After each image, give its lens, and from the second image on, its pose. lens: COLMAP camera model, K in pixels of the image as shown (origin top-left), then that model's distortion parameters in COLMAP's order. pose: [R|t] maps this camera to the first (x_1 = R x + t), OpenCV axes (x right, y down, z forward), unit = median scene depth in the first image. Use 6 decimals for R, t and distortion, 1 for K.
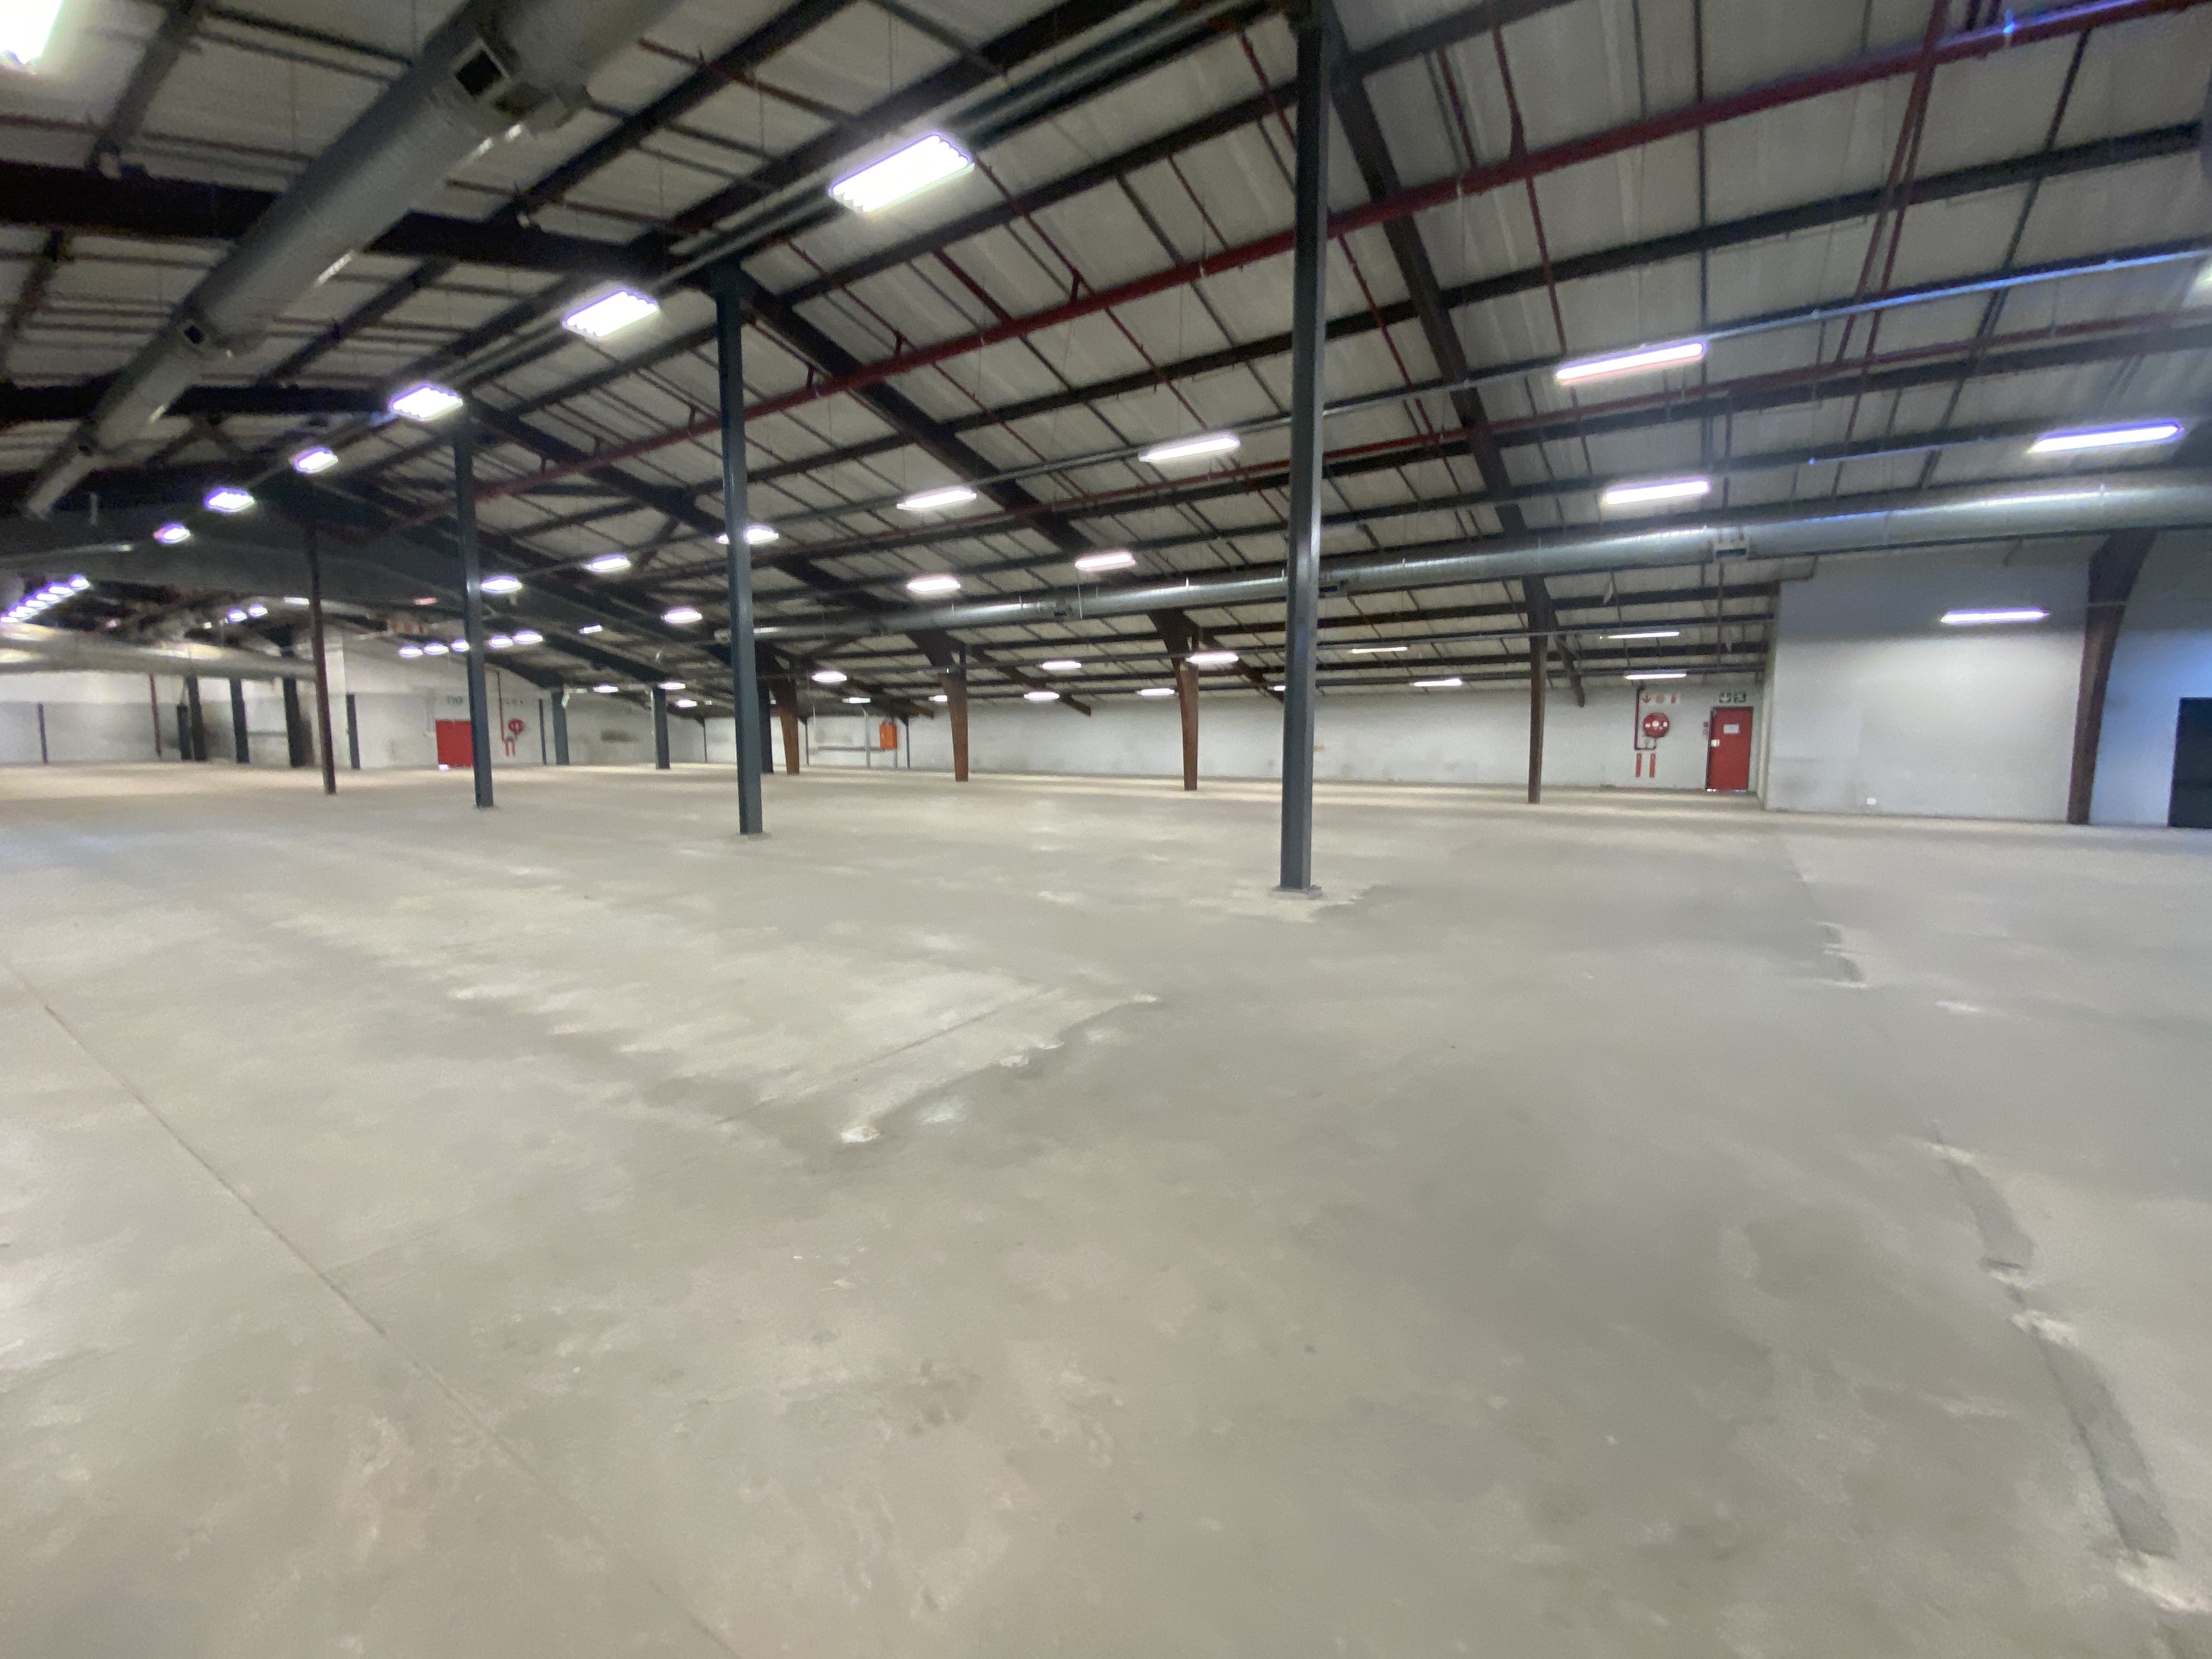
lens RADIAL K [[894.9, 0, 1110.4], [0, 894.9, 832.9], [0, 0, 1]] dist [0.013911, -0.017965]
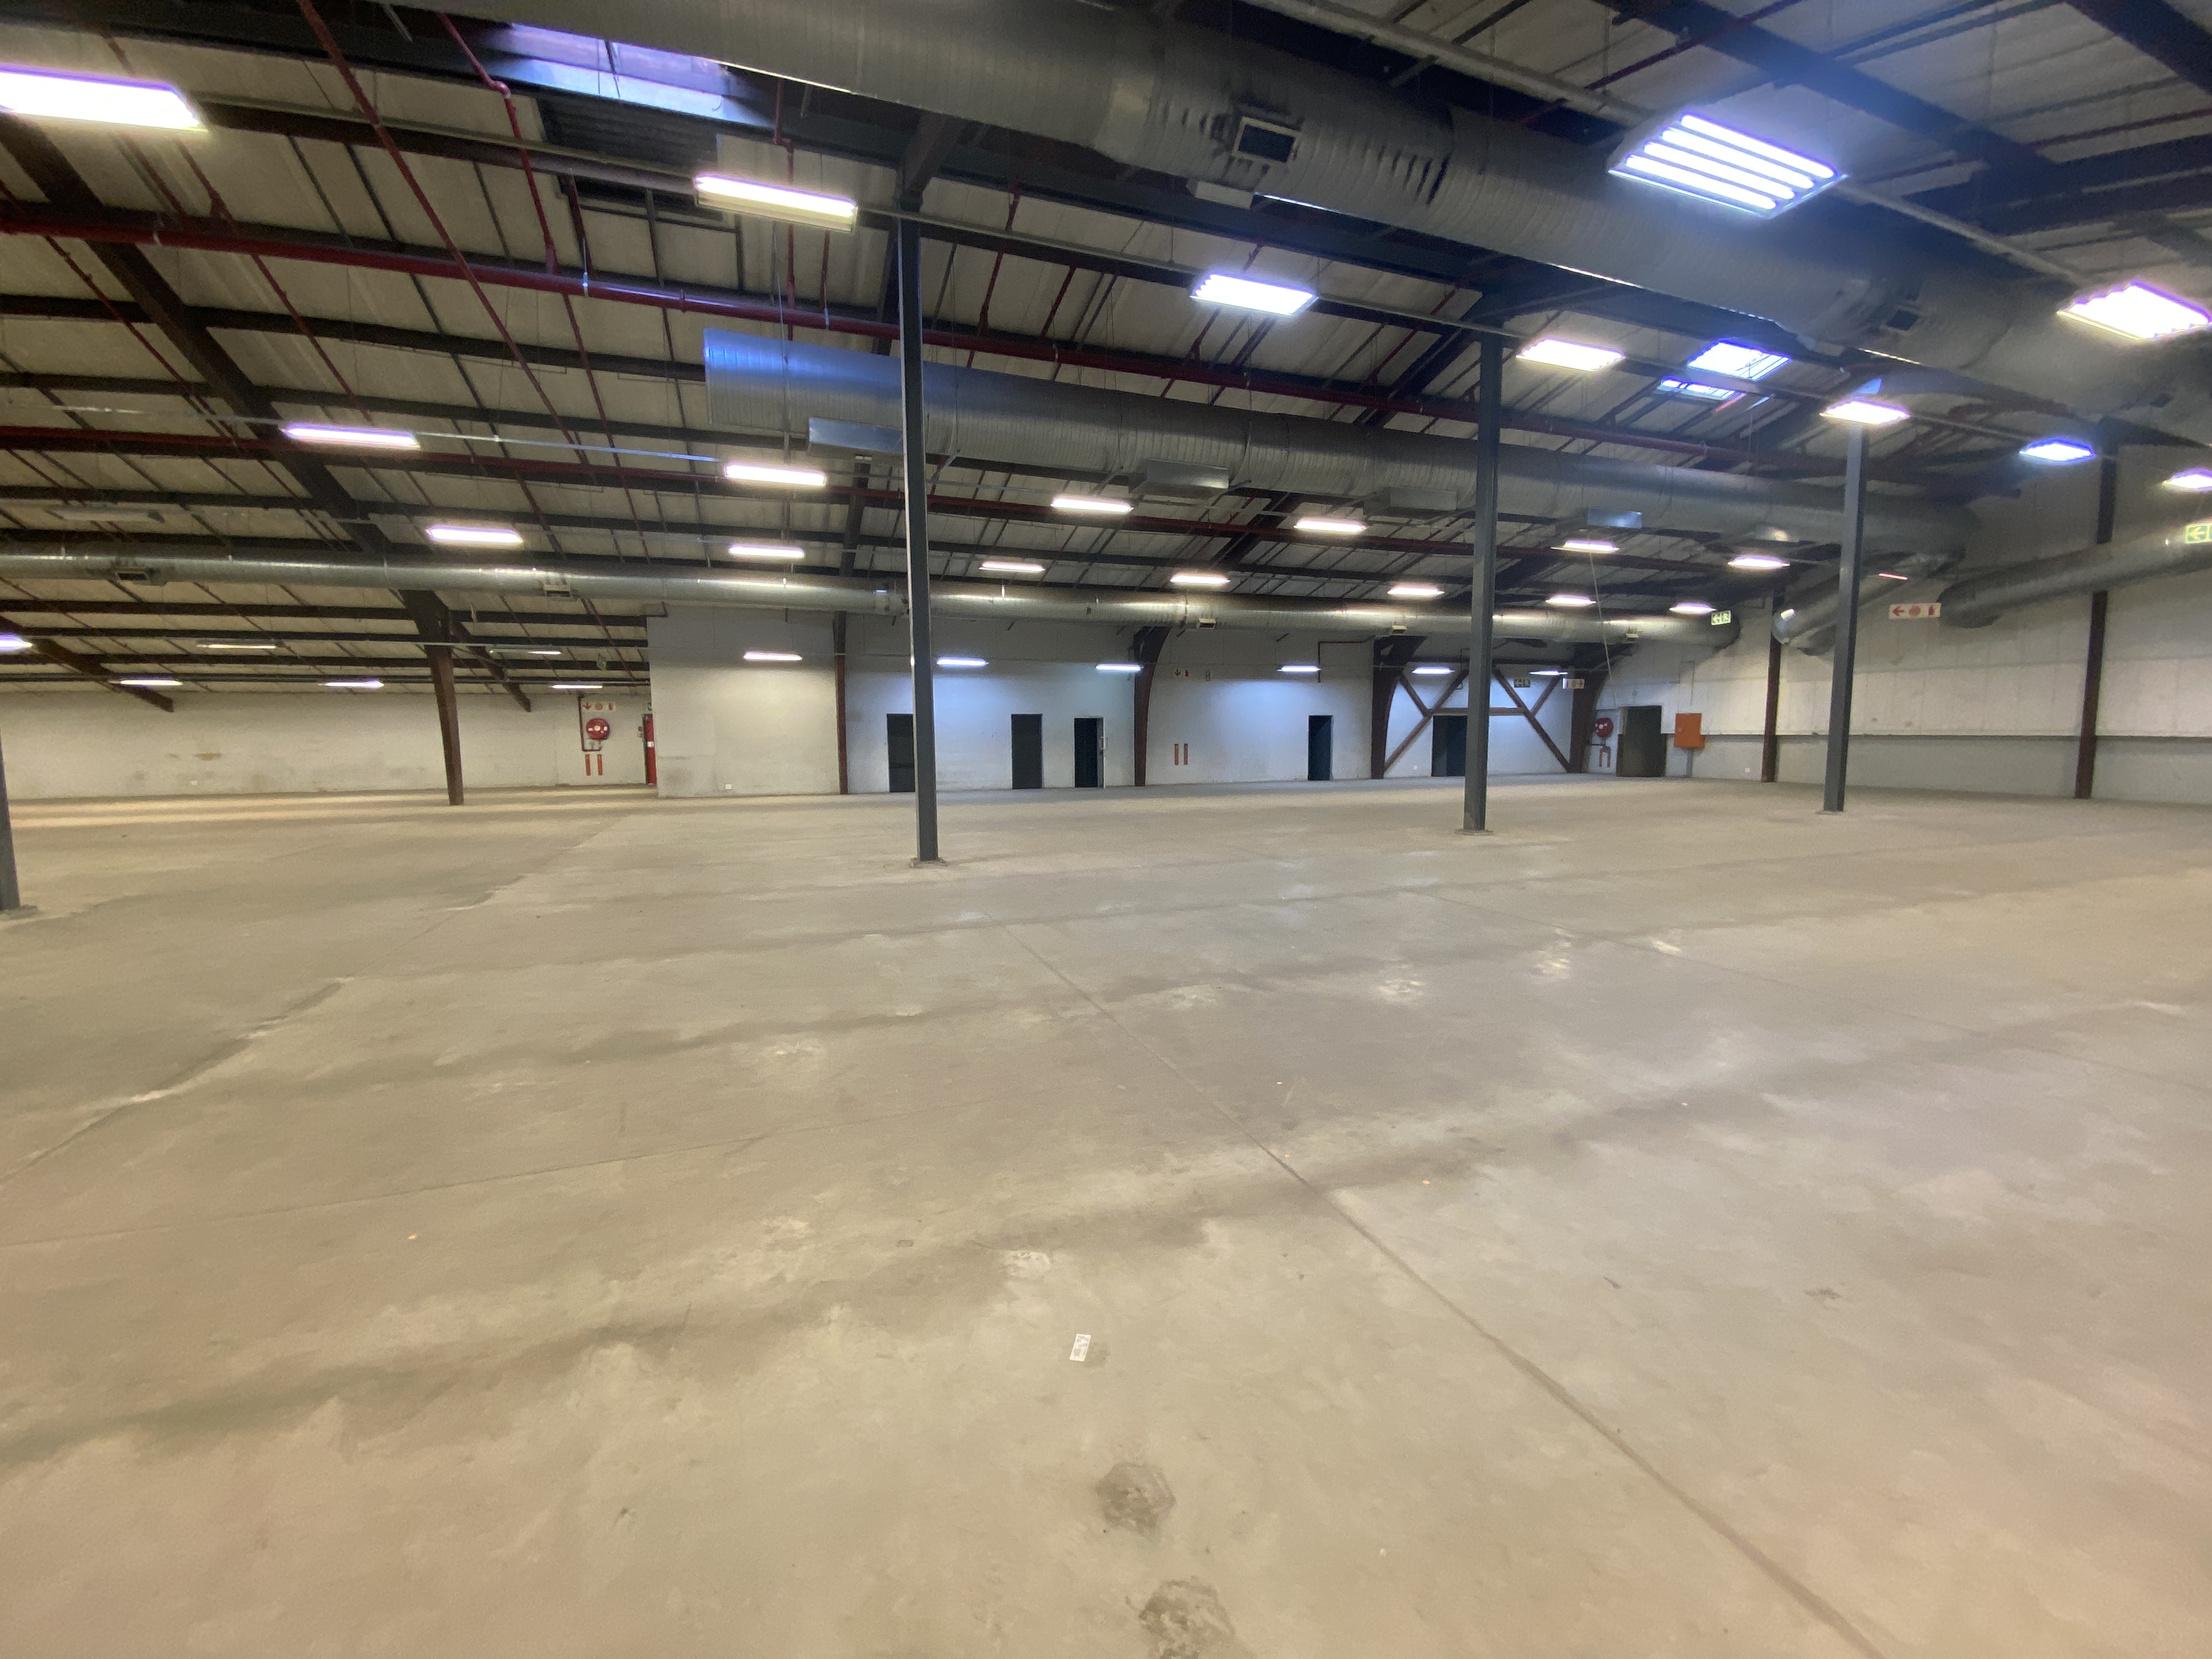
lens RADIAL K [[894.9, 0, 1108.2], [0, 894.9, 833.4], [0, 0, 1]] dist [0.013911, -0.017965]
pose [[0.582203, -0.092514, 0.807763, 0.057480], [0.091405, 0.994654, 0.048038, 0.017121], [-0.807889, 0.045866, 0.587547, -0.194917]]
